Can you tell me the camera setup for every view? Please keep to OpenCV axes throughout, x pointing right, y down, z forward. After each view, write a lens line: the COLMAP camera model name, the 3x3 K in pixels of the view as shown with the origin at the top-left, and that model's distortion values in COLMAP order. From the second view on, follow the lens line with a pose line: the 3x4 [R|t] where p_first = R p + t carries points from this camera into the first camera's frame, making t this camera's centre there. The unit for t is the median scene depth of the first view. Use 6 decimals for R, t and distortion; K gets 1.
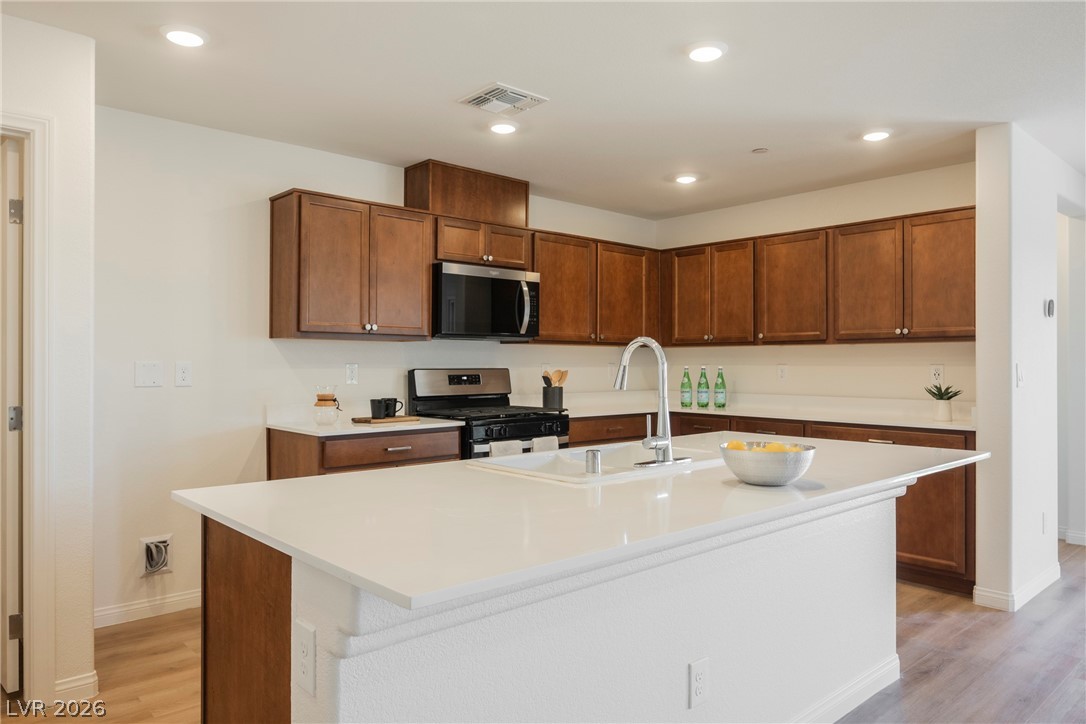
lens RADIAL K [[733.9, 0, 543.0], [0, 733.9, 362.0], [0, 0, 1]] dist [-0.001440, -0.002640]
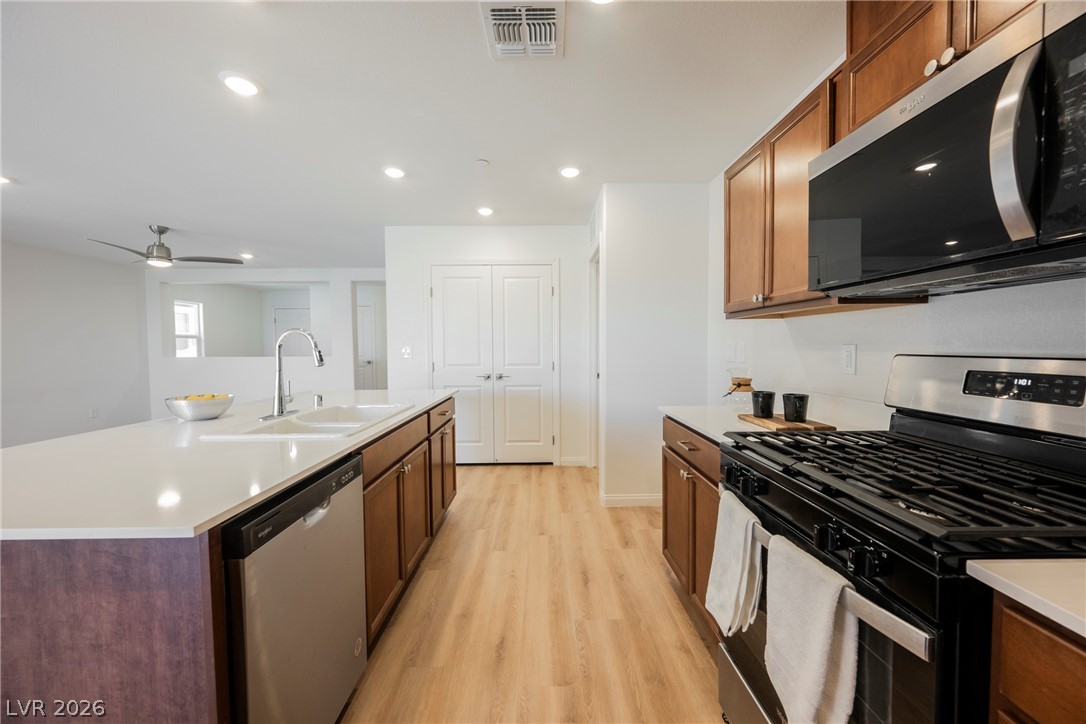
lens RADIAL K [[423.3, 0, 543.0], [0, 423.3, 362.0], [0, 0, 1]] dist [-0.000621, -0.000029]
pose [[-0.662544, 0.033452, -0.748275, 0.217110], [0.007711, 0.999254, 0.037845, 0.001289], [0.748983, 0.019304, -0.662308, 0.956219]]
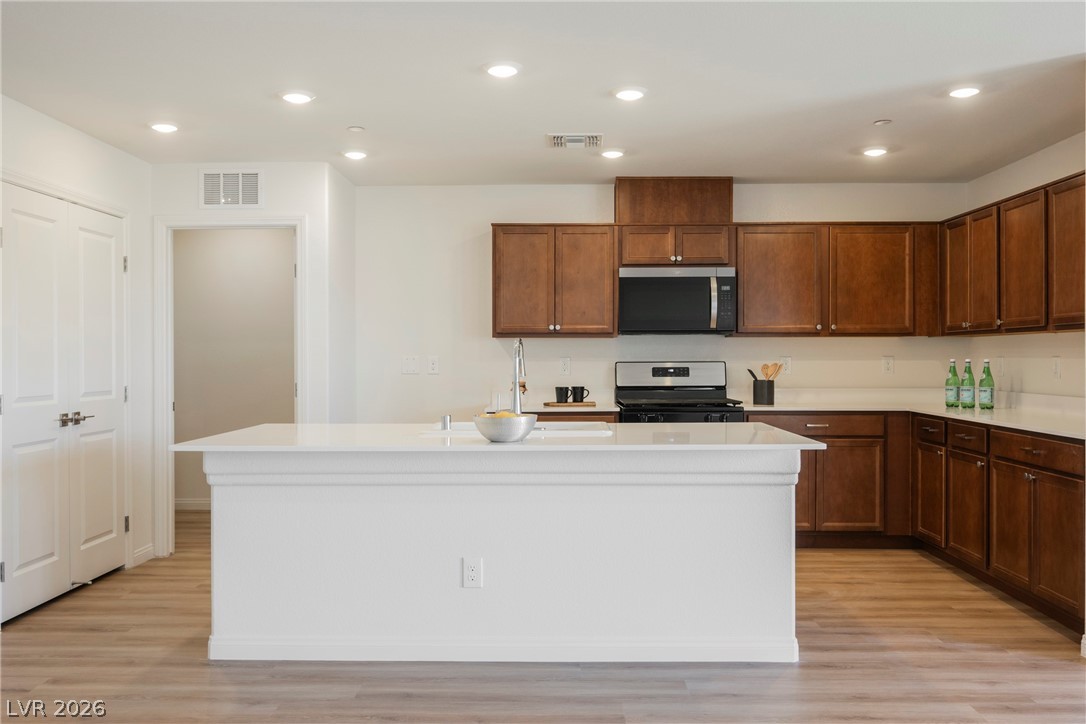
lens RADIAL K [[924.9, 0, 543.0], [0, 924.9, 362.0], [0, 0, 1]] dist [-0.000527, -0.001292]
pose [[0.726932, 0.000632, -0.686709, 0.682436], [0.004903, 0.999969, 0.006110, 0.000221], [0.686692, -0.007809, 0.726907, -0.109589]]
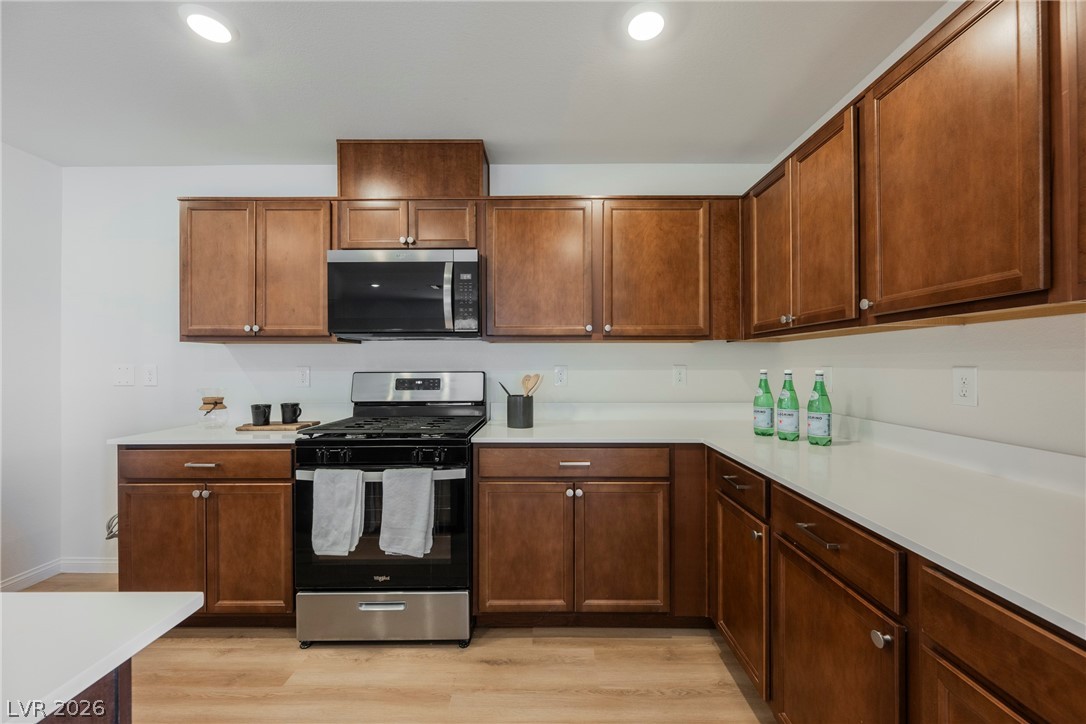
lens RADIAL K [[423.3, 0, 543.0], [0, 423.3, 362.0], [0, 0, 1]] dist [-0.000621, -0.000029]
pose [[0.734847, -0.006794, -0.678199, 0.351144], [0.004669, 0.999977, -0.004959, 0.000369], [0.678217, 0.000478, 0.734862, 0.722440]]
